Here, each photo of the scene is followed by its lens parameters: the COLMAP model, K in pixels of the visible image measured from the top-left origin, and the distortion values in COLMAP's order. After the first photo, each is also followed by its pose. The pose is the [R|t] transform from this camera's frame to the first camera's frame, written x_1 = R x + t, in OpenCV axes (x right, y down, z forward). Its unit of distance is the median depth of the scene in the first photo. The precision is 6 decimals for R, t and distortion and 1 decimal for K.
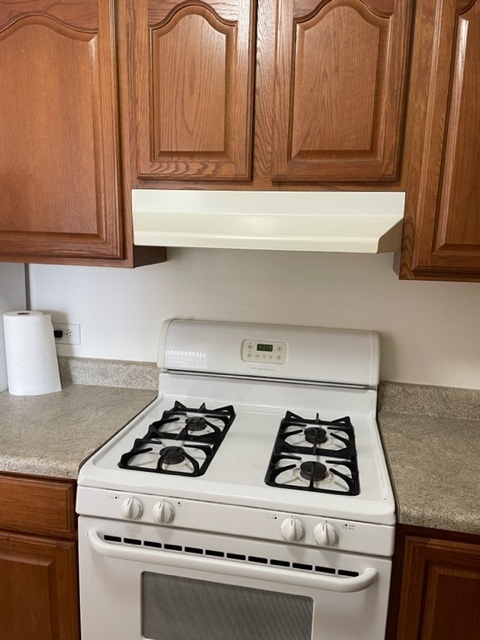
lens RADIAL K [[482.5, 0, 245.7], [0, 482.5, 324.1], [0, 0, 1]] dist [0.080867, -0.103386]
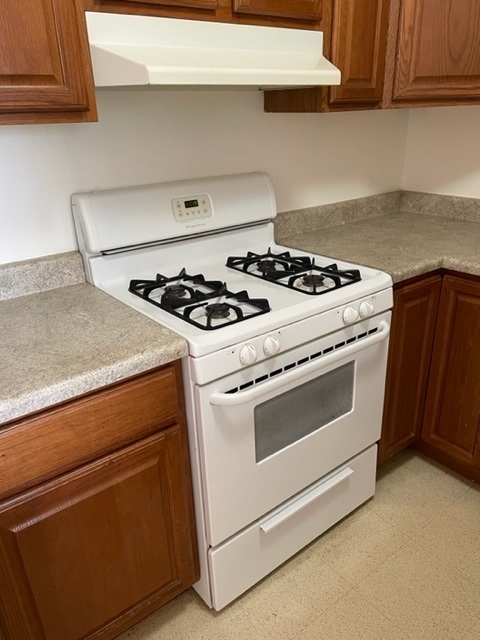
lens RADIAL K [[482.5, 0, 242.6], [0, 482.5, 325.1], [0, 0, 1]] dist [0.080867, -0.103386]
pose [[0.661494, -0.345436, 0.665658, -0.759899], [0.187864, 0.935627, 0.298845, 0.003600], [-0.726039, -0.072631, 0.683807, 0.250132]]
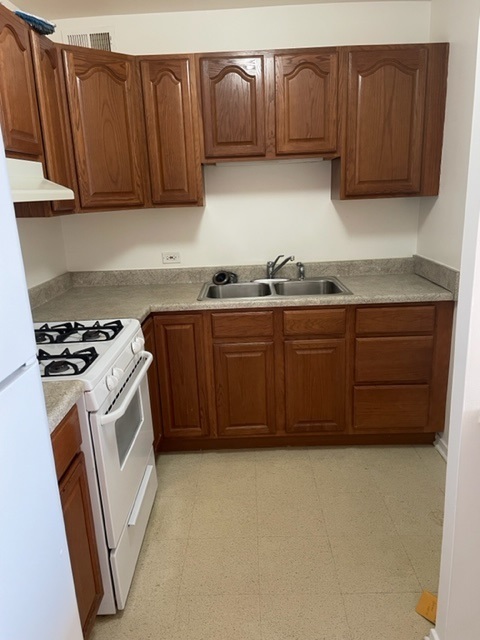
lens RADIAL K [[482.5, 0, 238.6], [0, 482.5, 322.9], [0, 0, 1]] dist [0.080867, -0.103386]
pose [[-0.173089, -0.280305, 0.944177, -1.322843], [0.220599, 0.923257, 0.314535, -0.126466], [-0.959883, 0.262727, -0.097971, 0.592251]]
